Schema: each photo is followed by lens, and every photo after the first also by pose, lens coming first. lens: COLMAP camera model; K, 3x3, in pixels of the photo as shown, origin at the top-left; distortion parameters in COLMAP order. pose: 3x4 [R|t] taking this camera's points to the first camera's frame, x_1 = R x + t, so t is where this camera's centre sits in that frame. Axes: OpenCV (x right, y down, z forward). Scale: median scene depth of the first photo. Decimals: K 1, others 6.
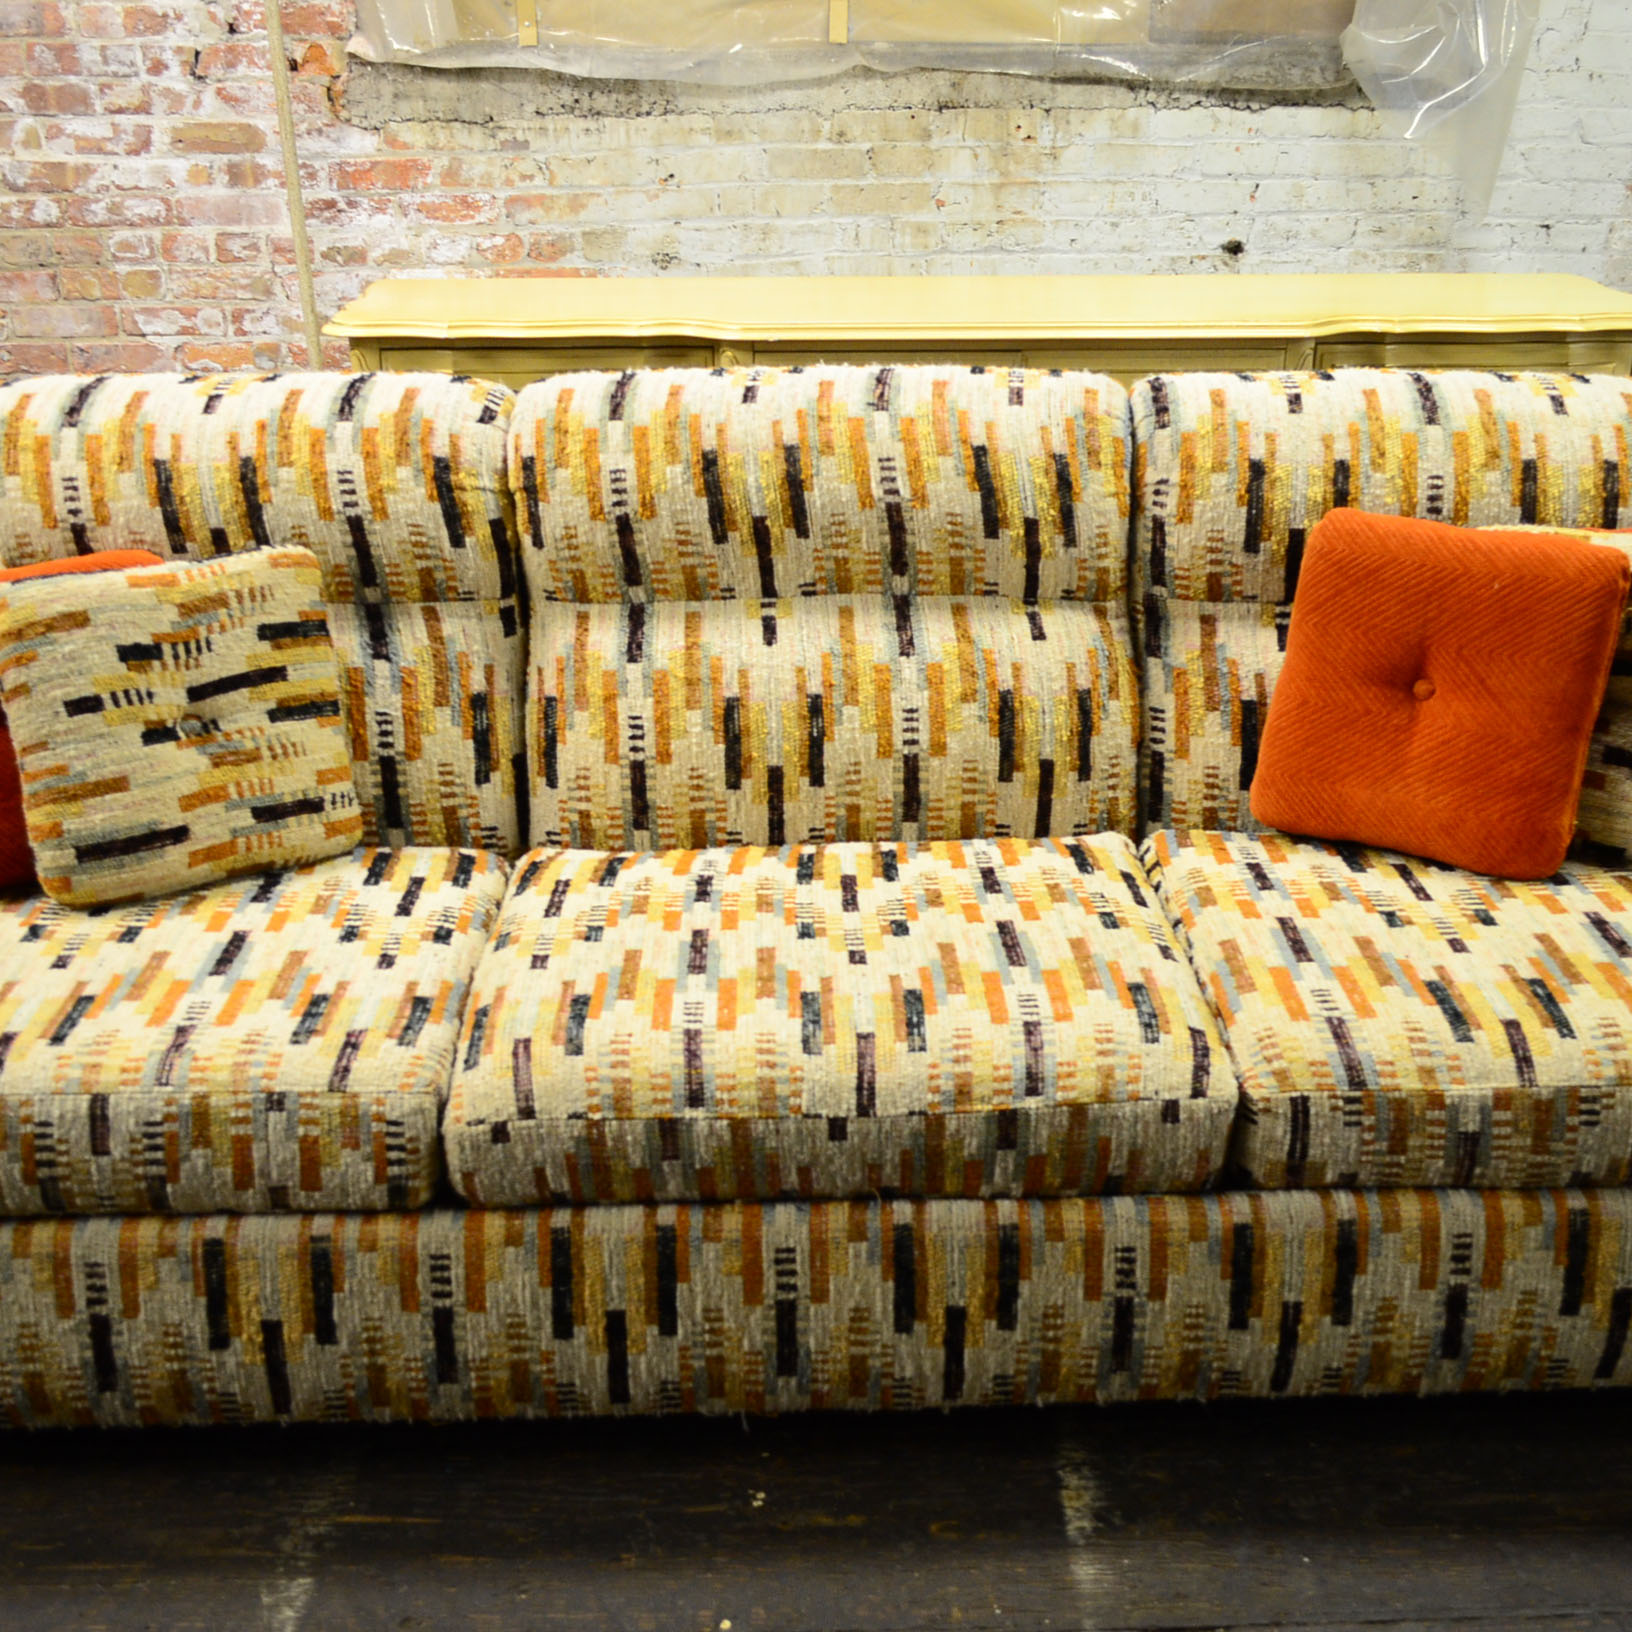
lens RADIAL K [[1893.0, 0, 834.9], [0, 1893.0, 824.5], [0, 0, 1]] dist [-0.018660, 0.004284]
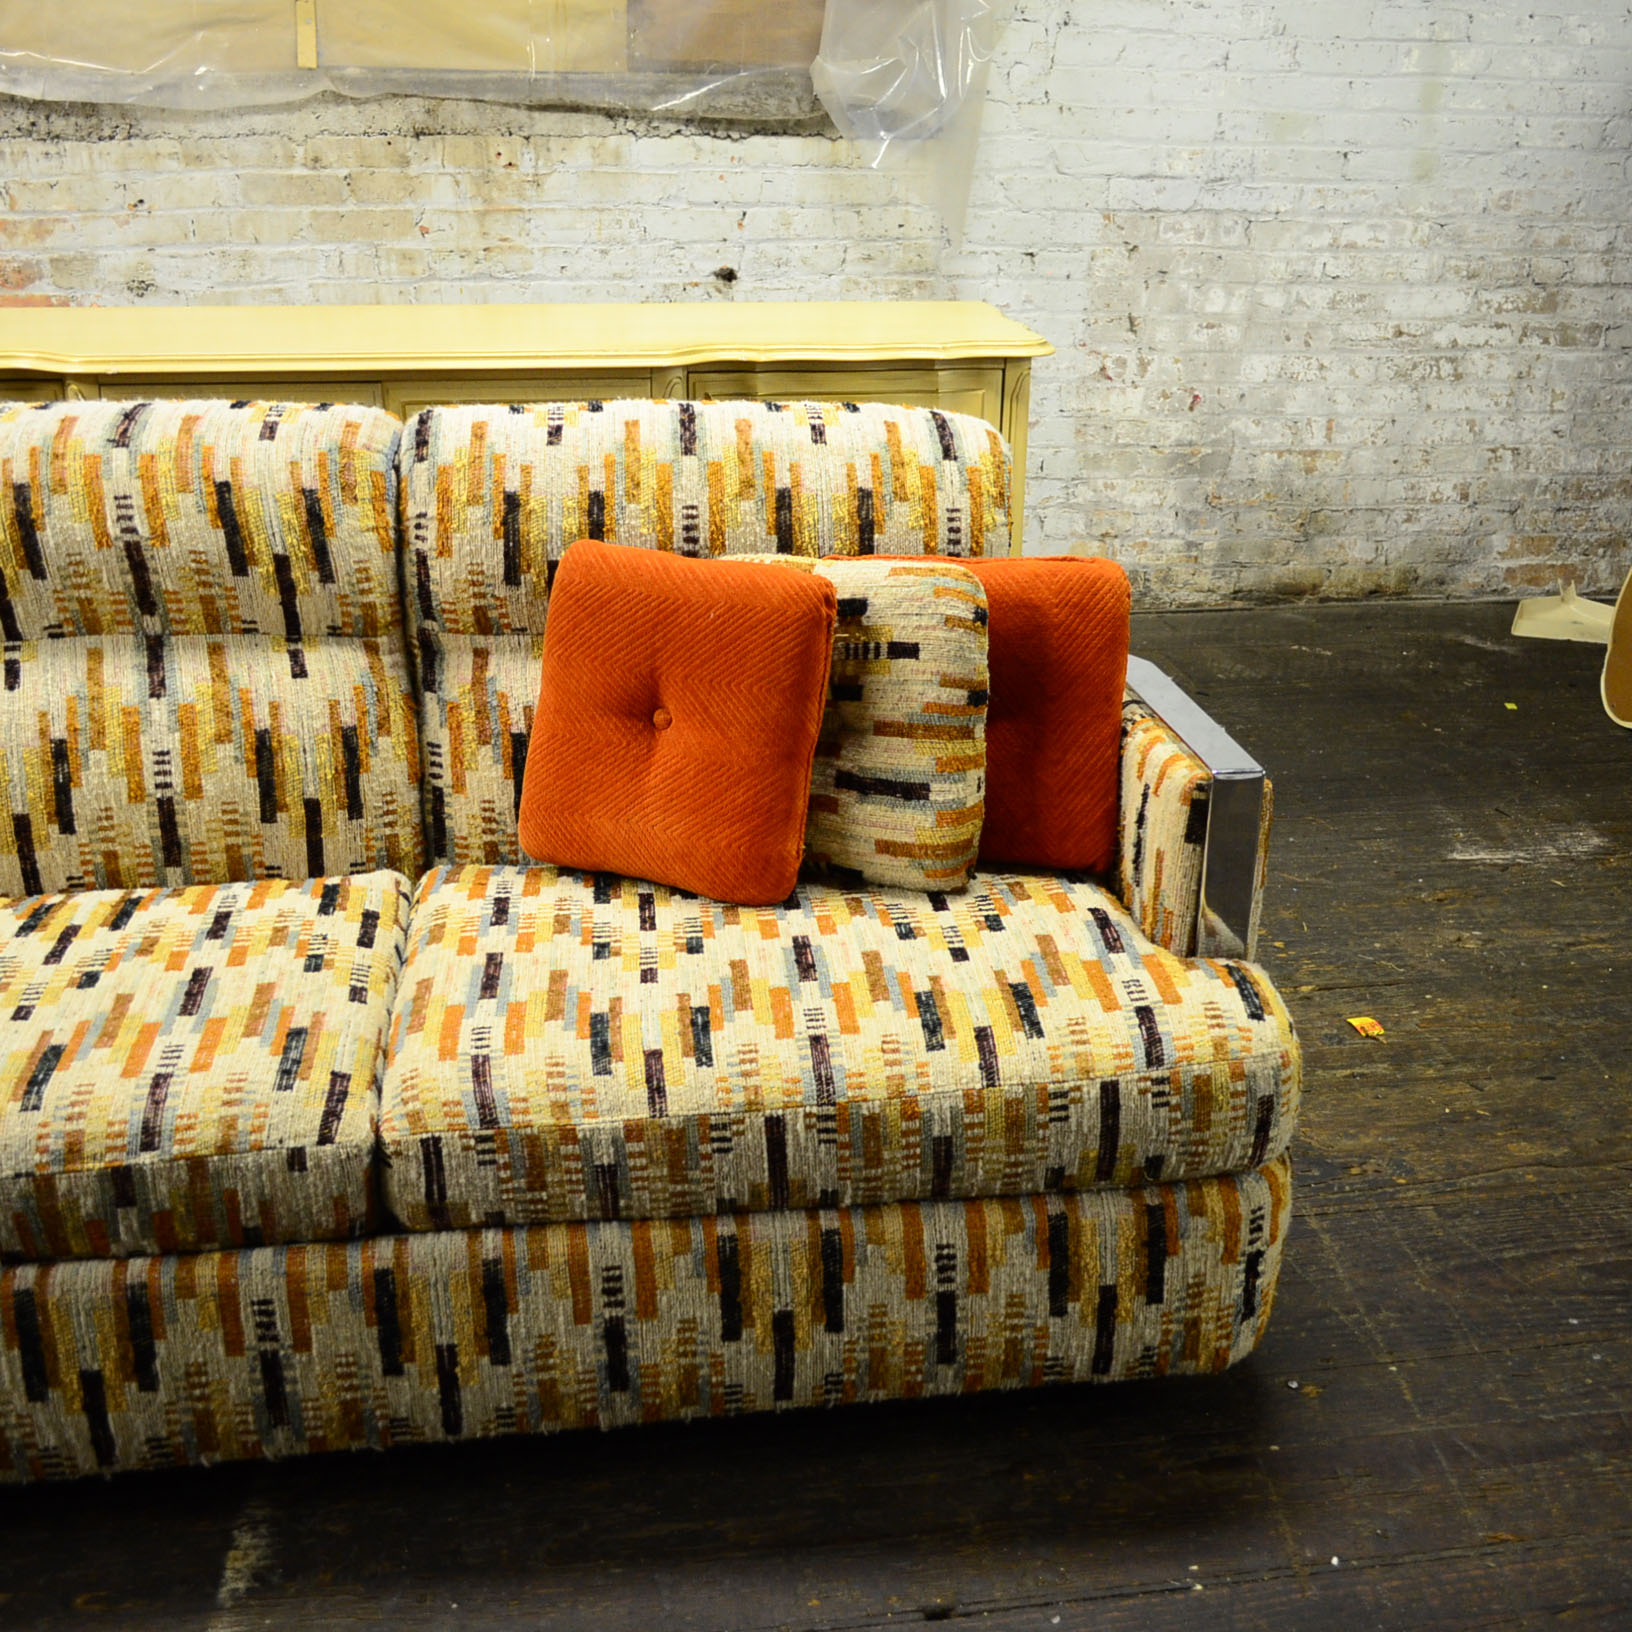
lens RADIAL K [[1893.0, 0, 834.9], [0, 1893.0, 824.5], [0, 0, 1]] dist [-0.018660, 0.004284]
pose [[0.992329, -0.031817, 0.119462, 0.270311], [0.033062, 0.999418, -0.008451, -0.003773], [-0.119123, 0.012336, 0.992803, -0.008634]]
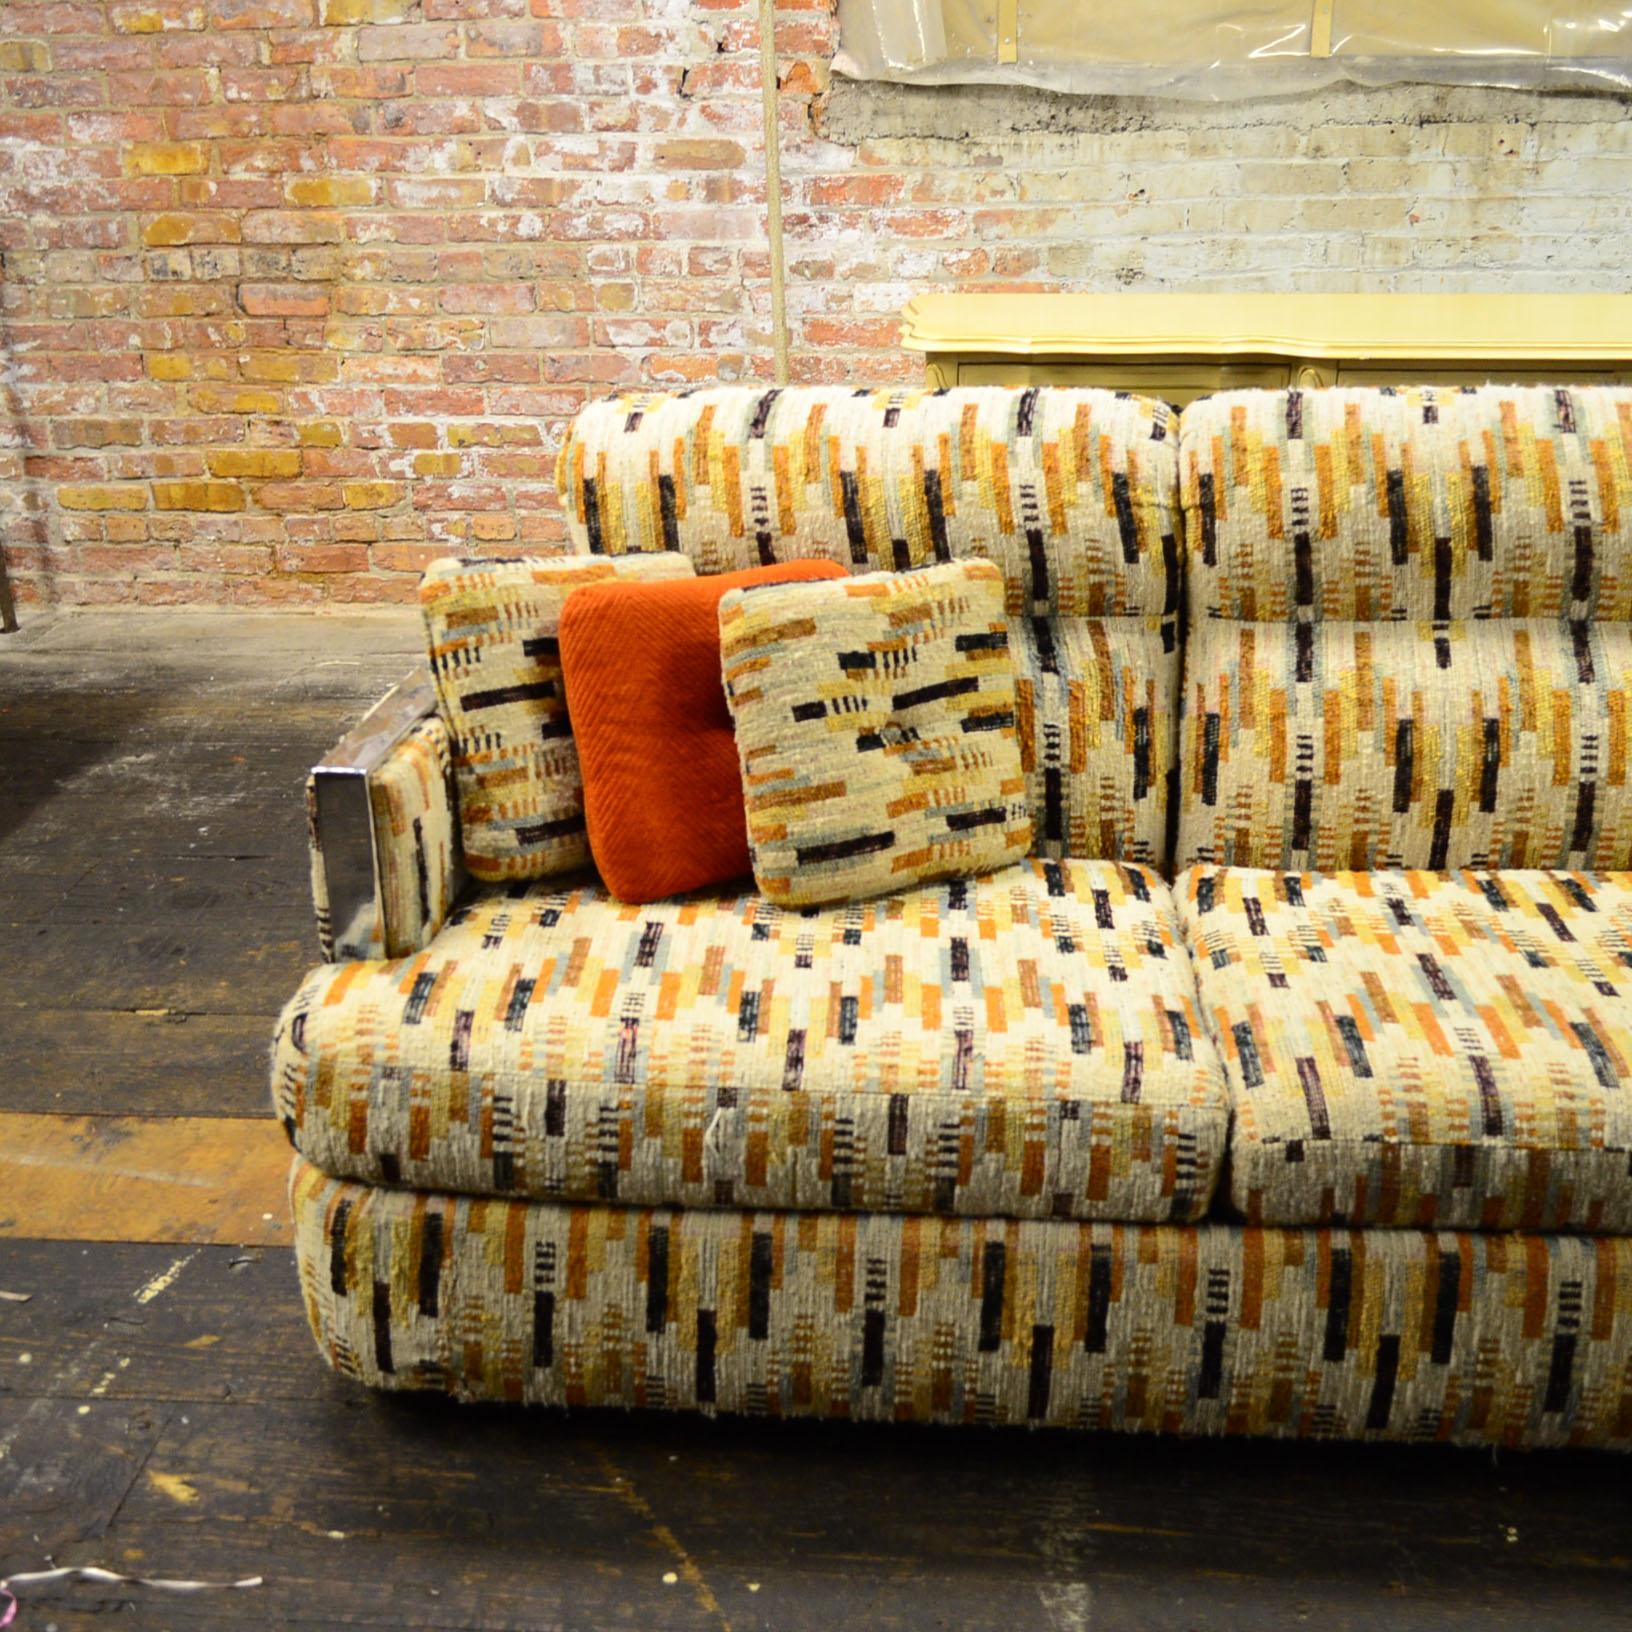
lens RADIAL K [[1893.0, 0, 834.9], [0, 1893.0, 824.5], [0, 0, 1]] dist [-0.018660, 0.004284]
pose [[0.993623, 0.032879, -0.107851, -0.245217], [-0.033499, 0.999431, -0.003943, 0.001738], [0.107660, 0.007530, 0.994159, -0.016271]]
